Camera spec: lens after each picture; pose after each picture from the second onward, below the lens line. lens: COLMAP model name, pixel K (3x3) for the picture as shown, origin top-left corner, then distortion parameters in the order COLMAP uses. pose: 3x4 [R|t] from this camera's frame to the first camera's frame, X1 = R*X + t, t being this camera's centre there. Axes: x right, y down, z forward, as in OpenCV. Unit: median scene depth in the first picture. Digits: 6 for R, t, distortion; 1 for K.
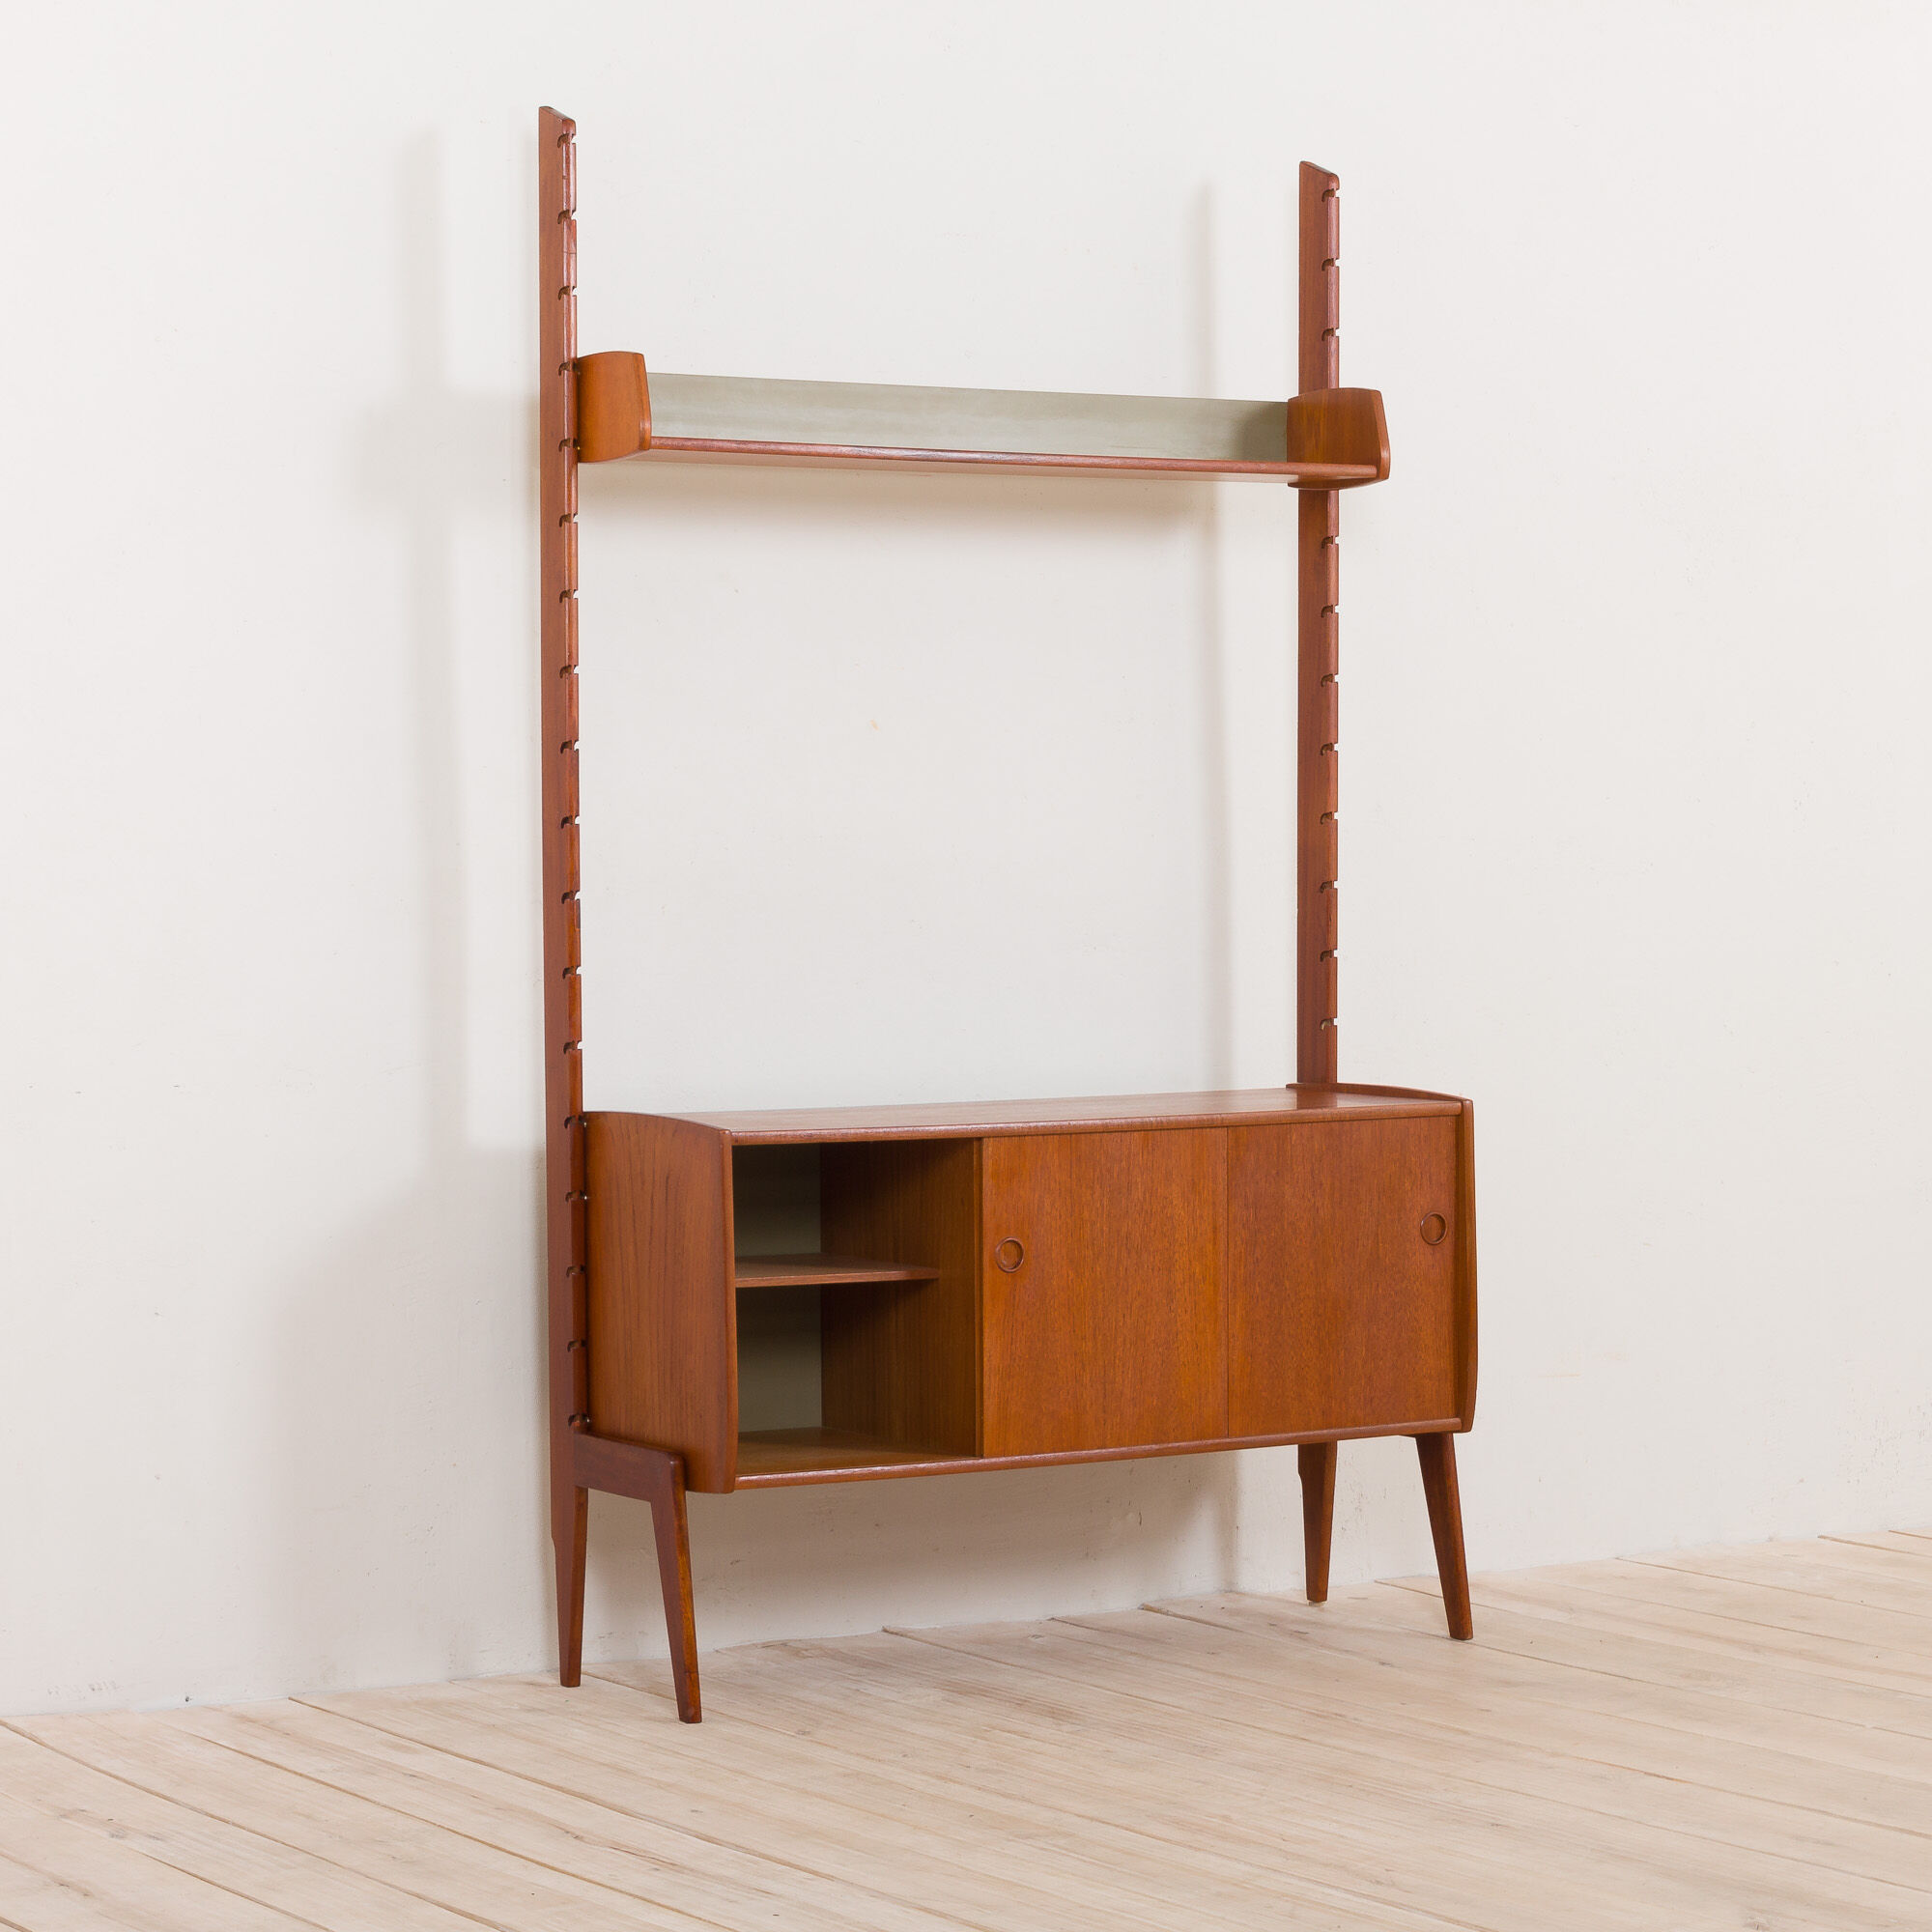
lens RADIAL K [[5503.4, 0, 966.0], [0, 5503.4, 966.0], [0, 0, 1]] dist [-0.141516, 0.272799]
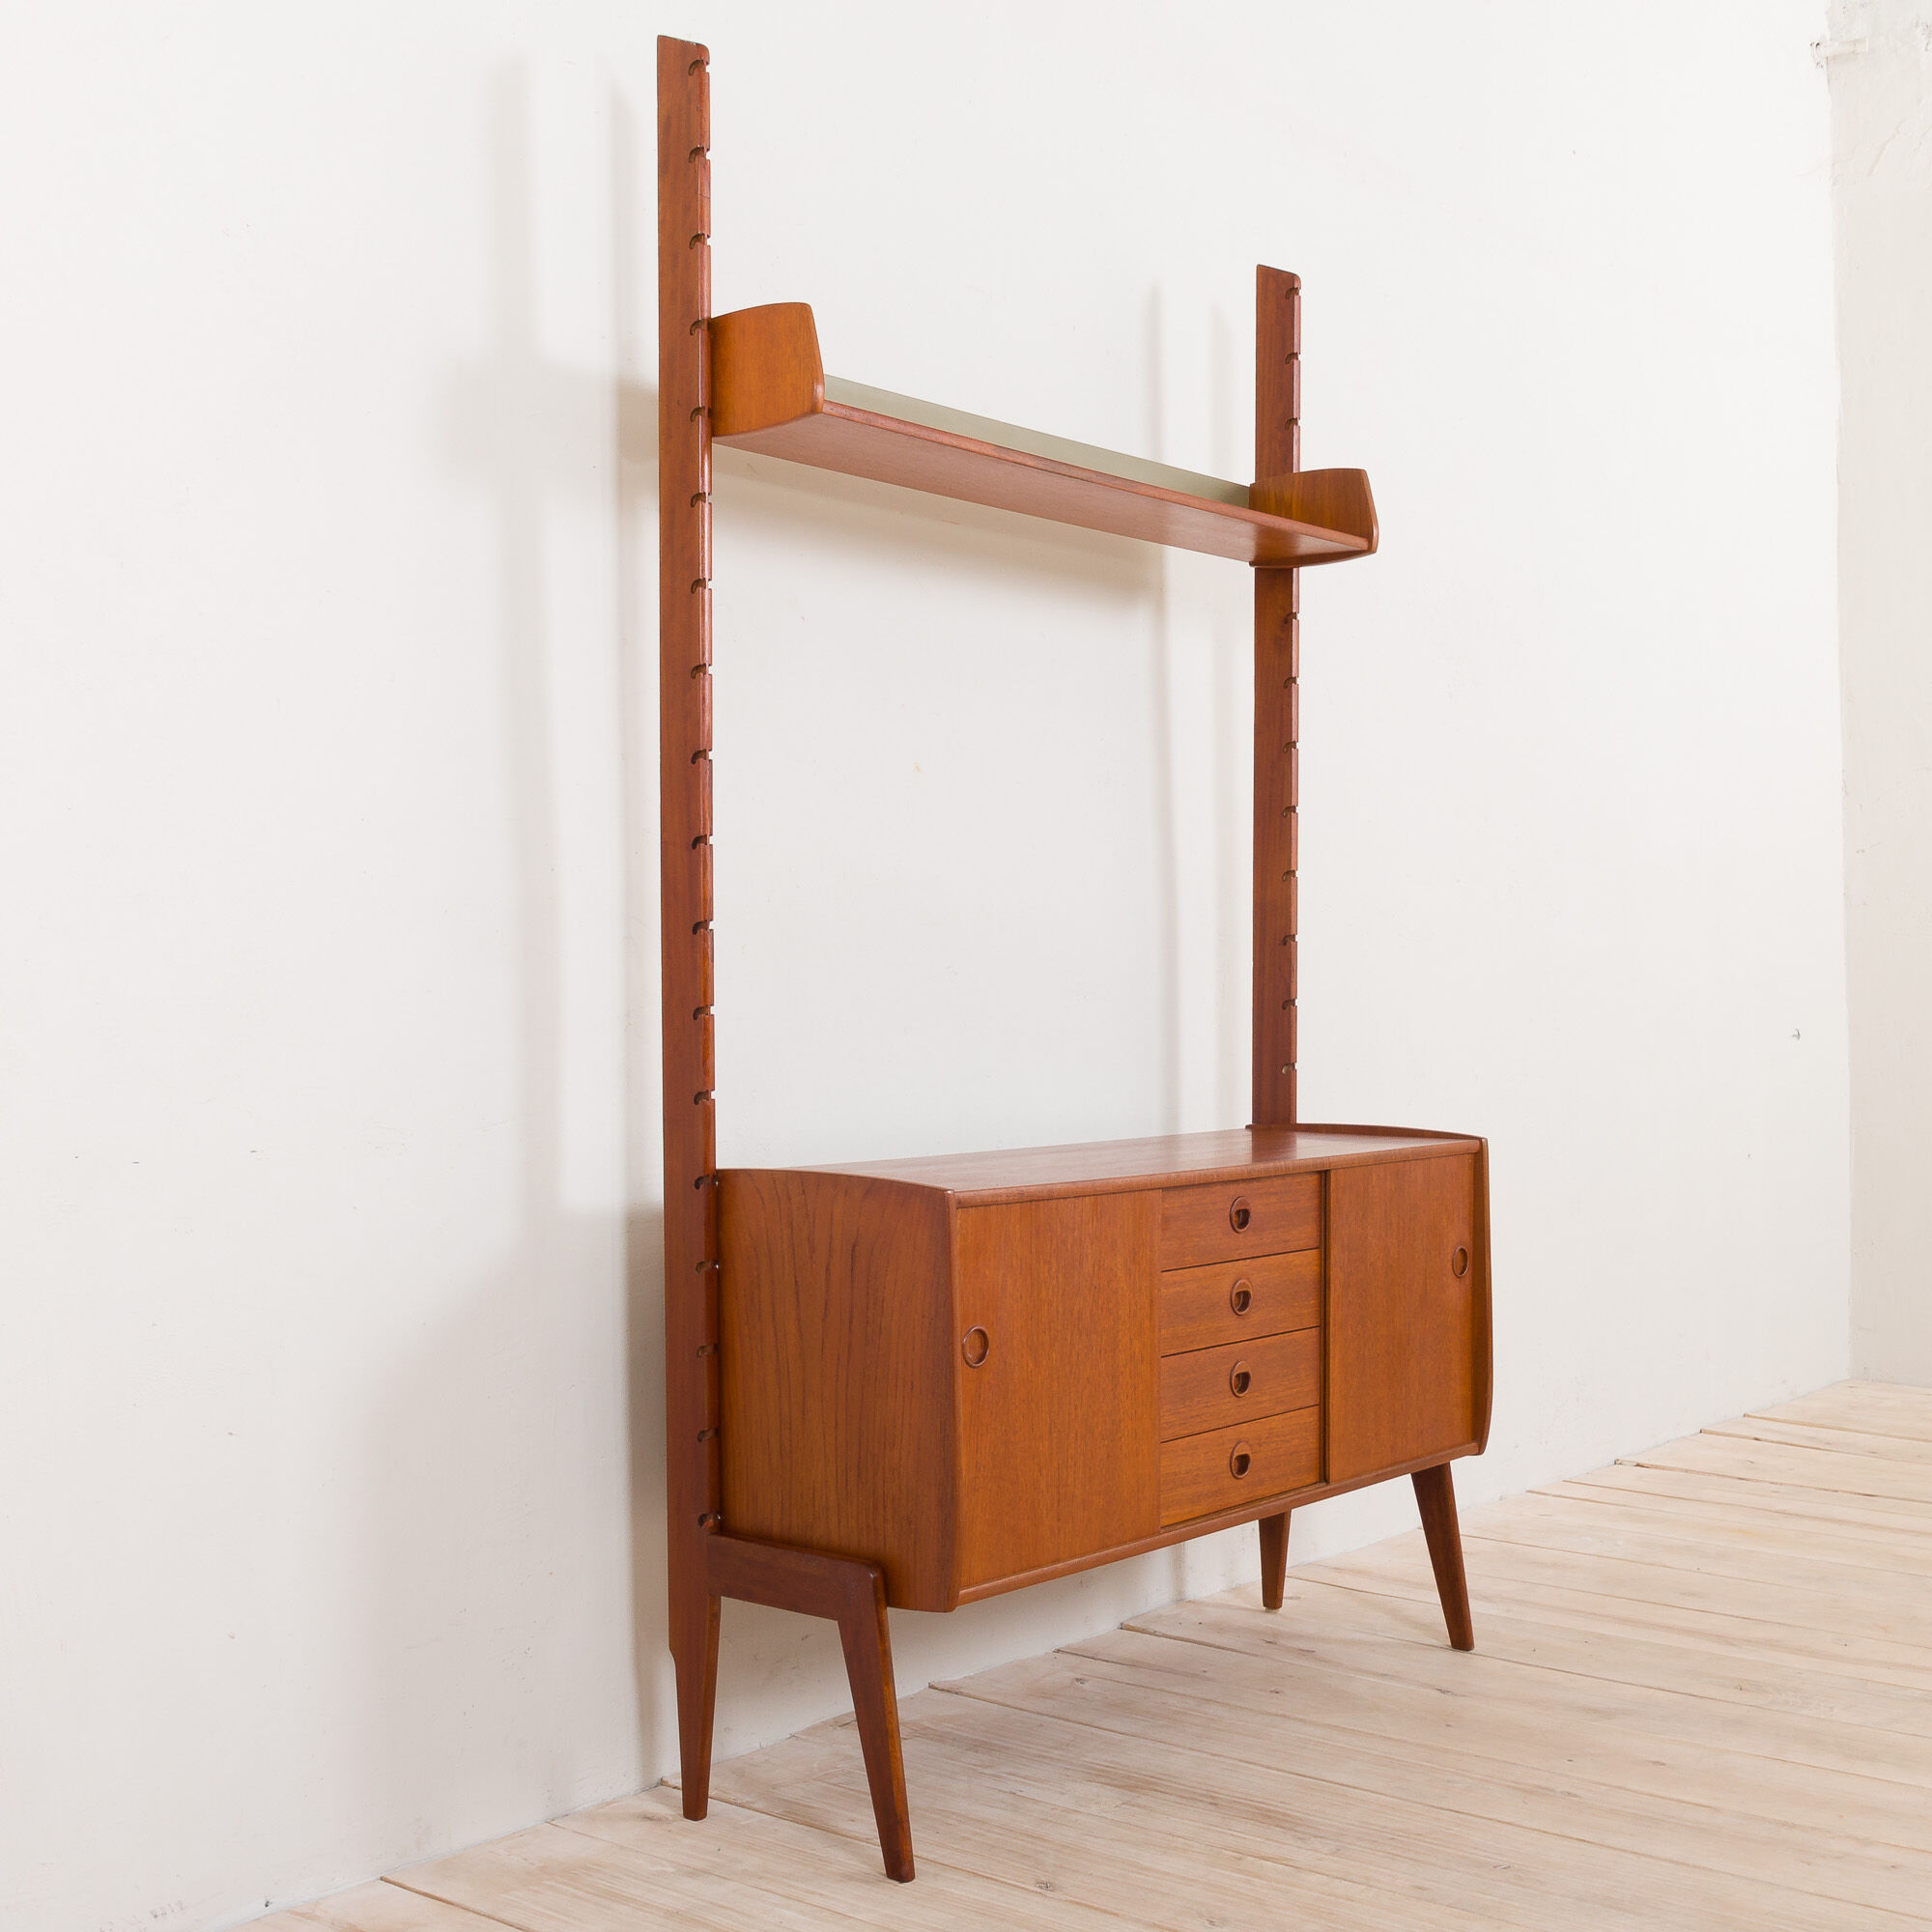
lens RADIAL K [[2564.5, 0, 1063.0], [0, 2564.5, 1026.0], [0, 0, 1]] dist [-0.003561, -0.036139]
pose [[0.941557, -0.002189, 0.336846, -0.154968], [0.006764, 0.999900, -0.012410, 0.008780], [-0.336785, 0.013963, 0.941478, 0.586930]]
